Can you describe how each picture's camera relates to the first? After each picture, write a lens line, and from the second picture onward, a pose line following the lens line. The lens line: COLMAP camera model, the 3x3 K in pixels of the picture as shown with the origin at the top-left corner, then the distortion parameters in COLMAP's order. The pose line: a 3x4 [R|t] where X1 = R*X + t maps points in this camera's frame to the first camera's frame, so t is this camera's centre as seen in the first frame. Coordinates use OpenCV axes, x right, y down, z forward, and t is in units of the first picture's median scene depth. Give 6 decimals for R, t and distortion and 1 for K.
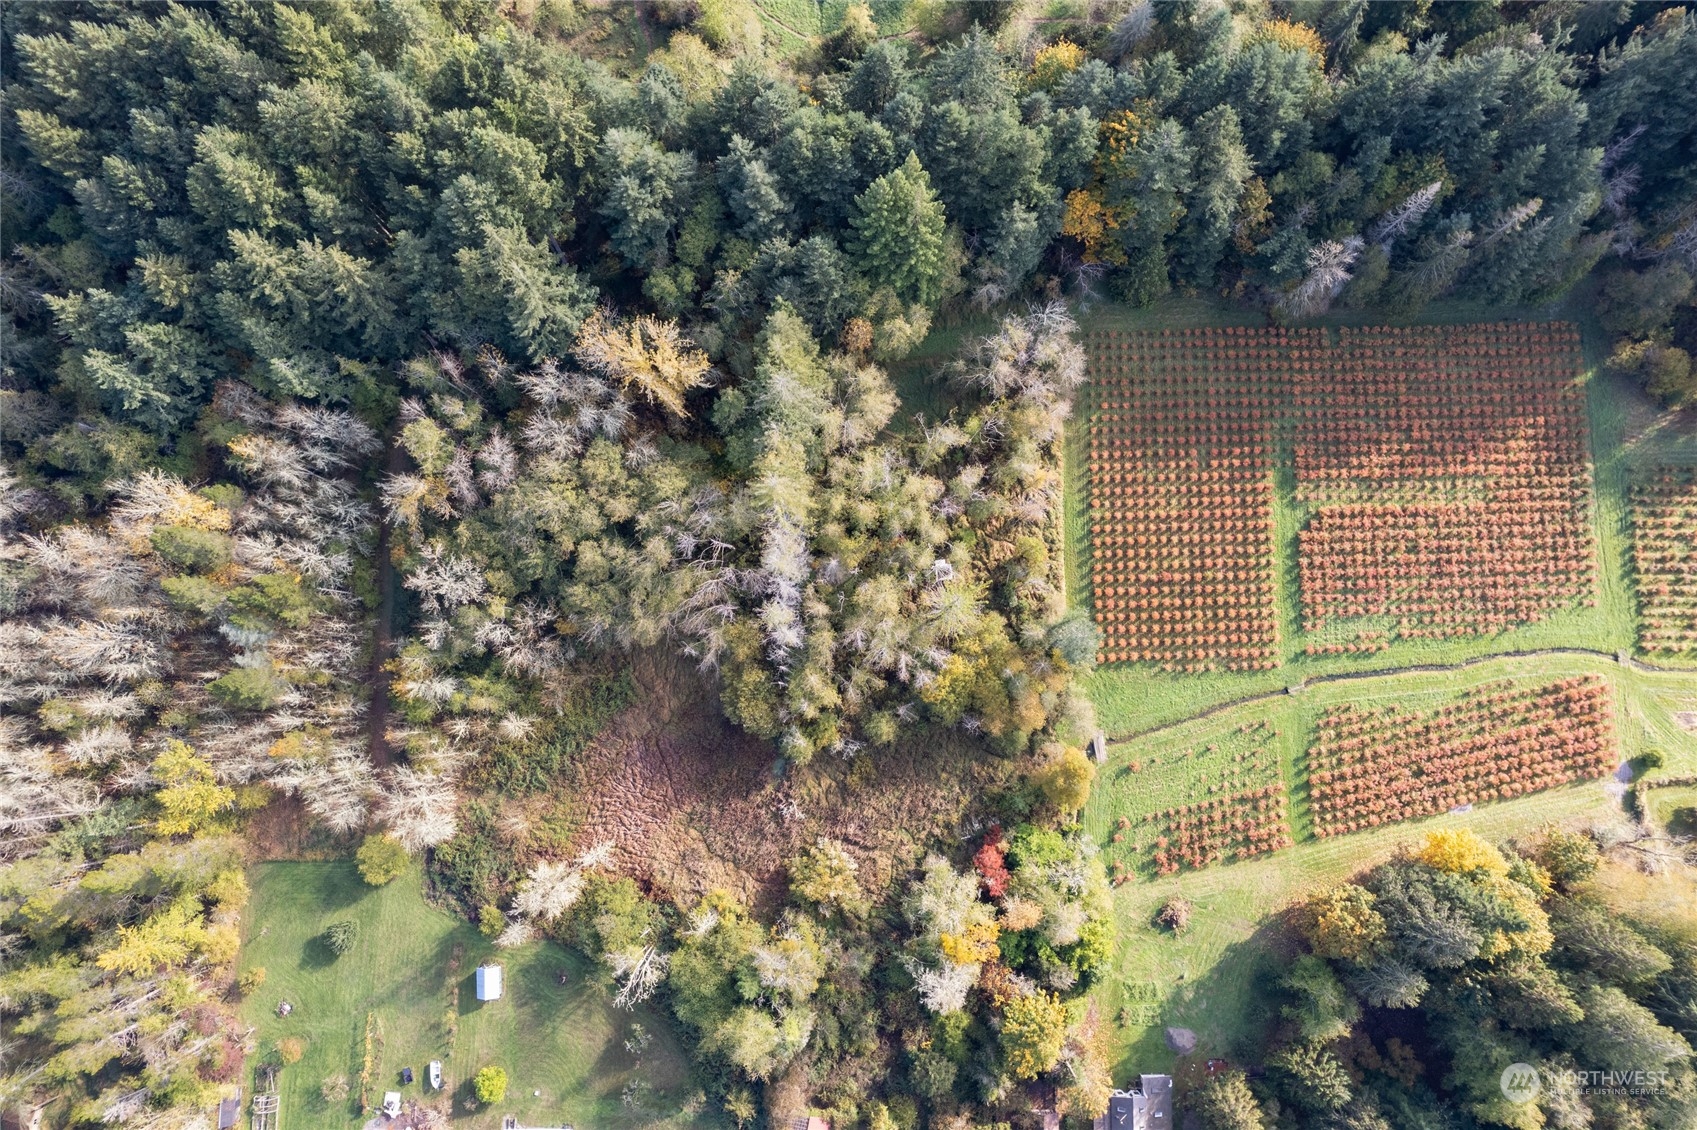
lens RADIAL K [[1074.4, 0, 848.5], [0, 1074.4, 565.0], [0, 0, 1]] dist [-0.071559, 0.051228]
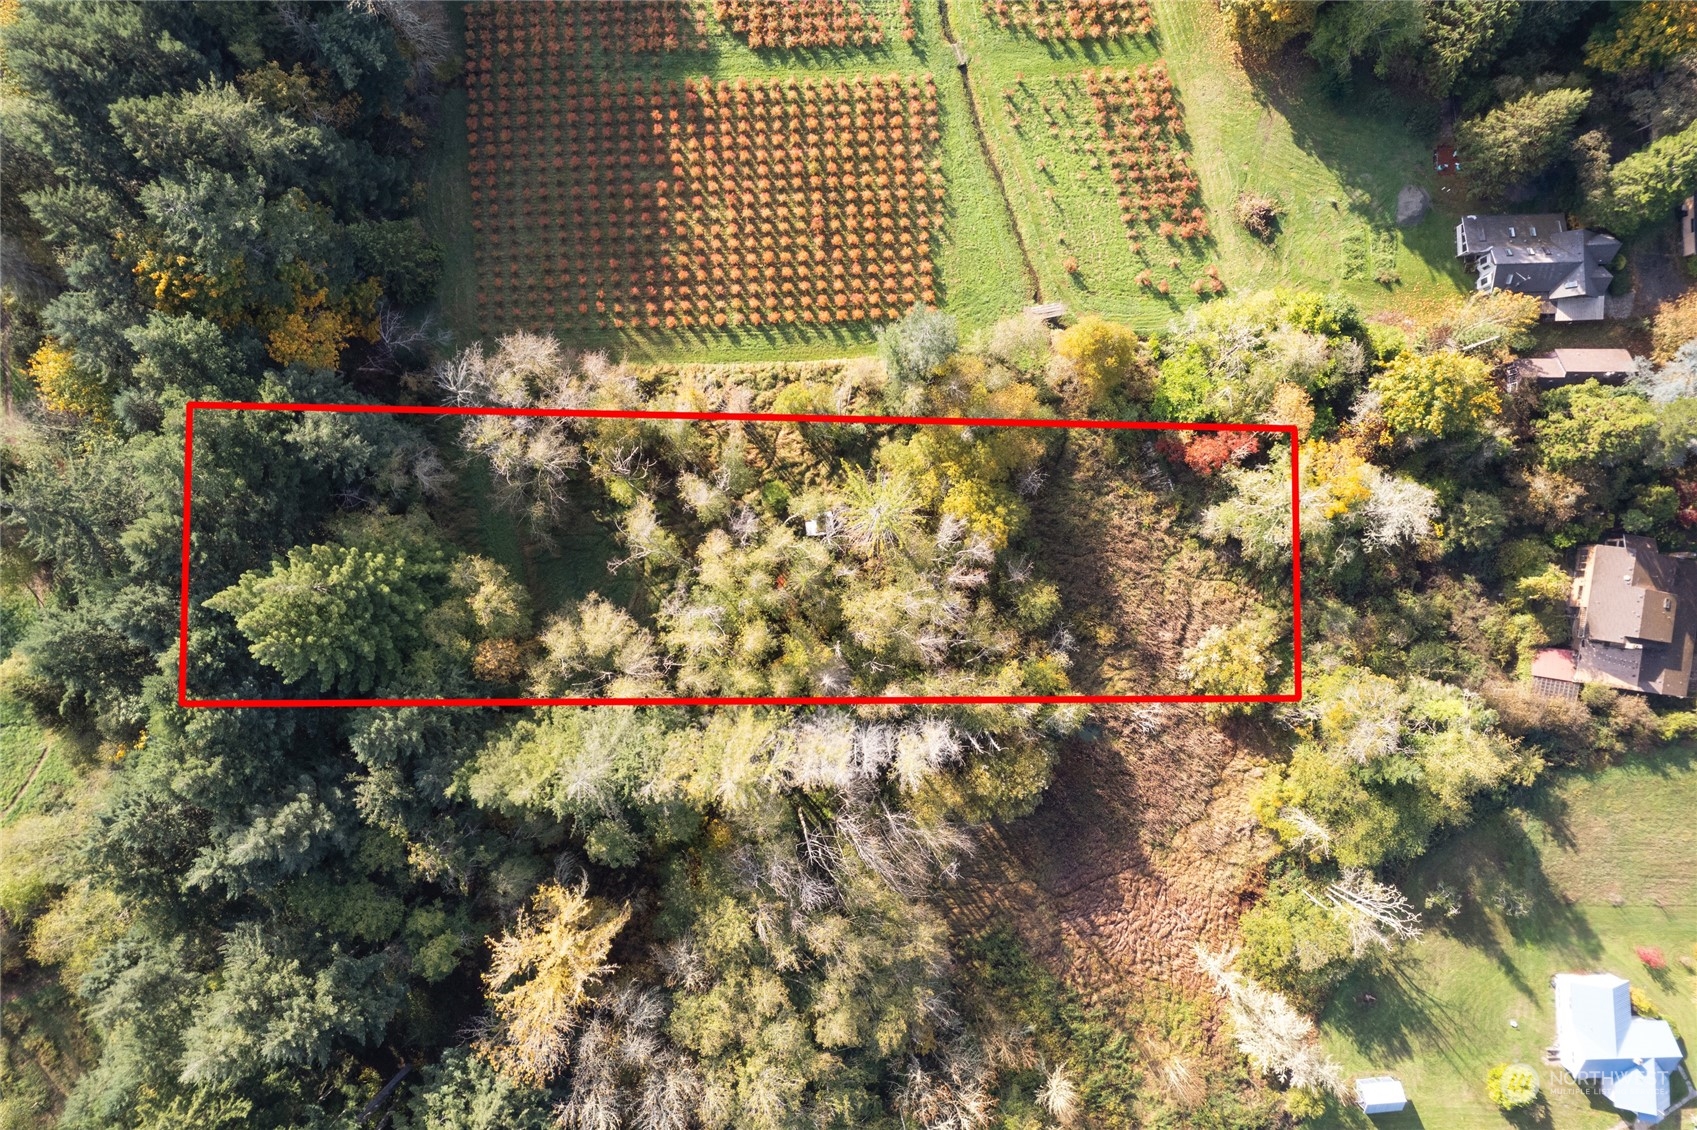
lens RADIAL K [[1074.4, 0, 848.5], [0, 1074.4, 565.0], [0, 0, 1]] dist [-0.071559, 0.051228]
pose [[-0.038454, -0.999118, 0.016842, 0.048642], [0.990569, -0.035896, 0.132230, -0.076511], [-0.131509, 0.021768, 0.991076, 0.274928]]
